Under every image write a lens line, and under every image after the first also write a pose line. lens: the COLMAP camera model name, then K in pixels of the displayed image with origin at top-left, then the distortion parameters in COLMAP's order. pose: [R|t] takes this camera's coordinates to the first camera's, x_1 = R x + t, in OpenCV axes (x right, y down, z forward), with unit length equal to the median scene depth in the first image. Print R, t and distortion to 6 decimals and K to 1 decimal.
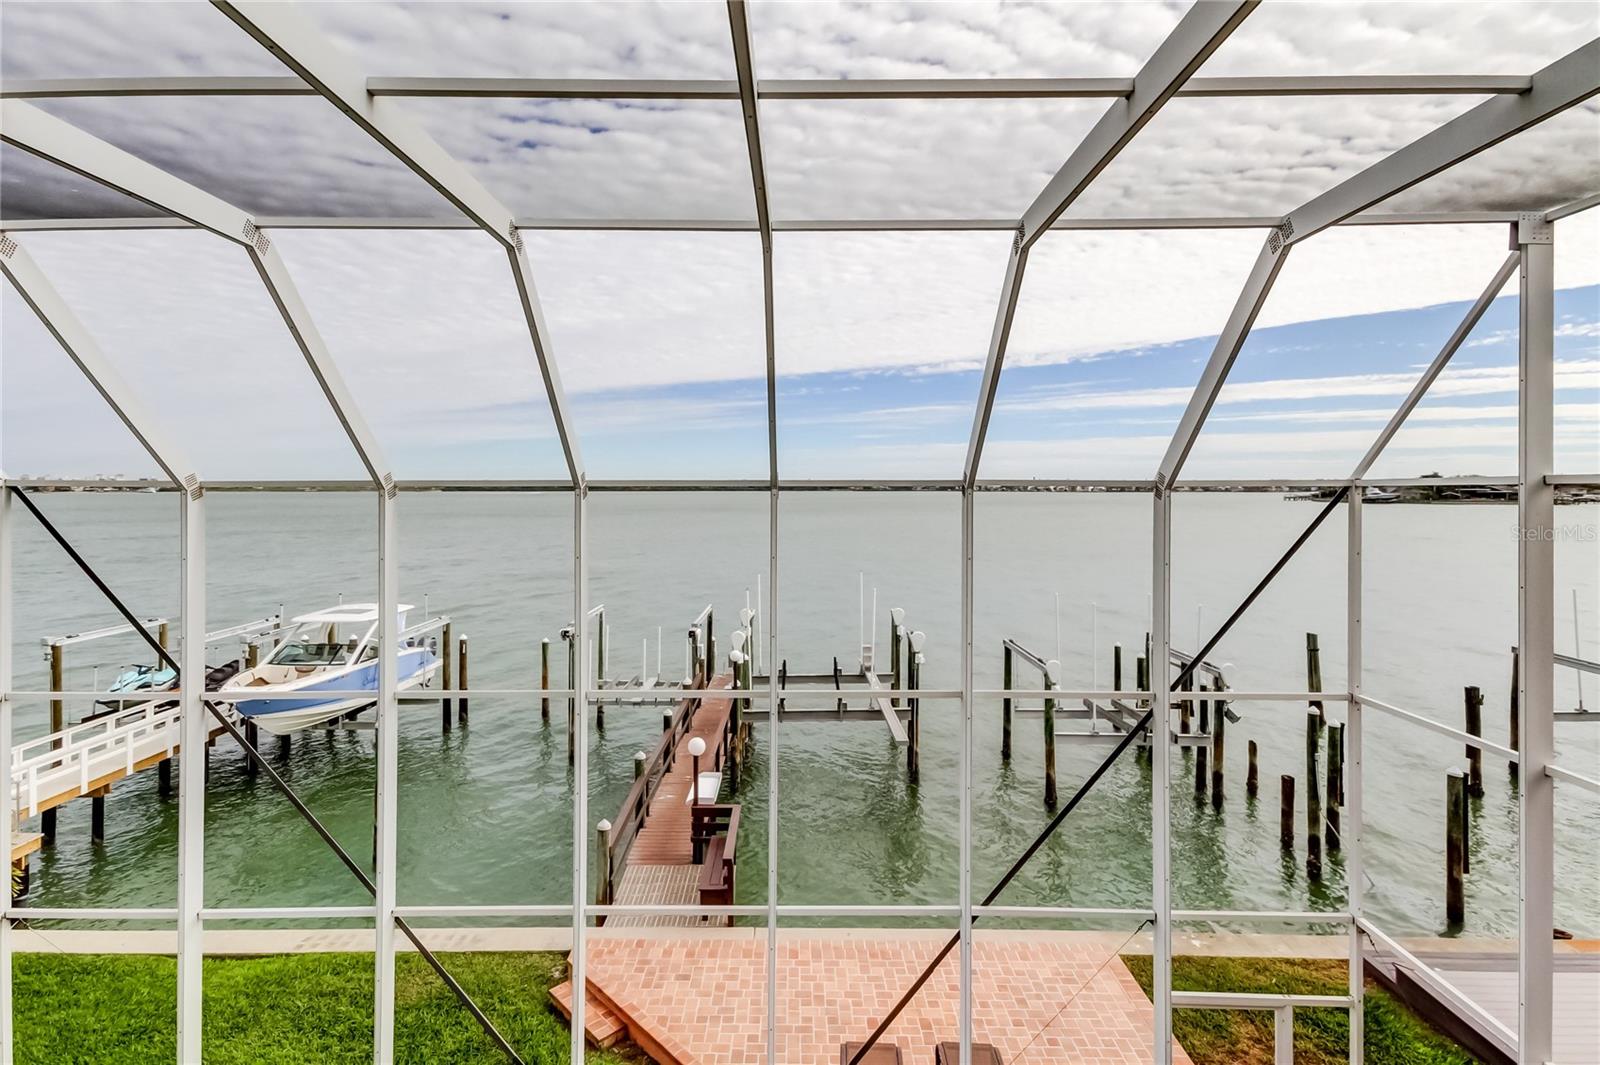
lens RADIAL K [[751.1, 0, 788.9], [0, 751.1, 495.5], [0, 0, 1]] dist [0.018827, -0.002675]
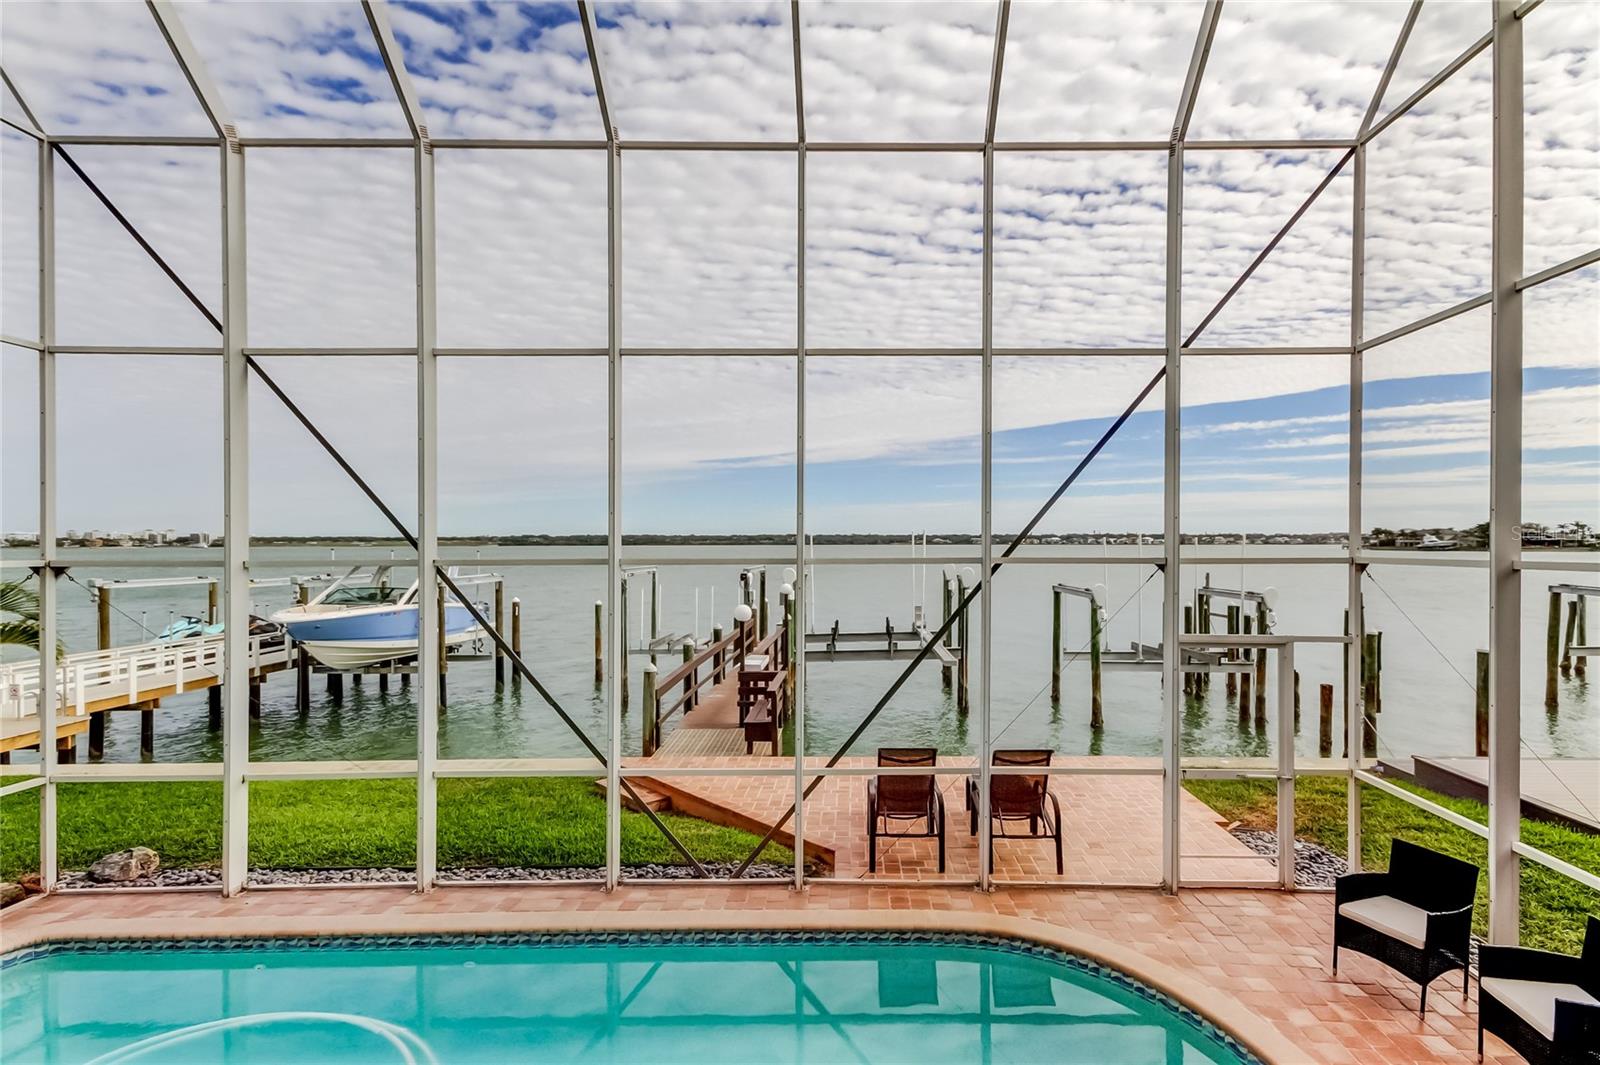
lens RADIAL K [[751.1, 0, 856.3], [0, 751.1, 525.0], [0, 0, 1]] dist [0.018827, -0.002675]
pose [[0.999923, -0.003998, 0.011723, 0.024668], [0.004002, 0.999992, -0.000328, 0.281619], [-0.011722, 0.000375, 0.999931, -0.022875]]
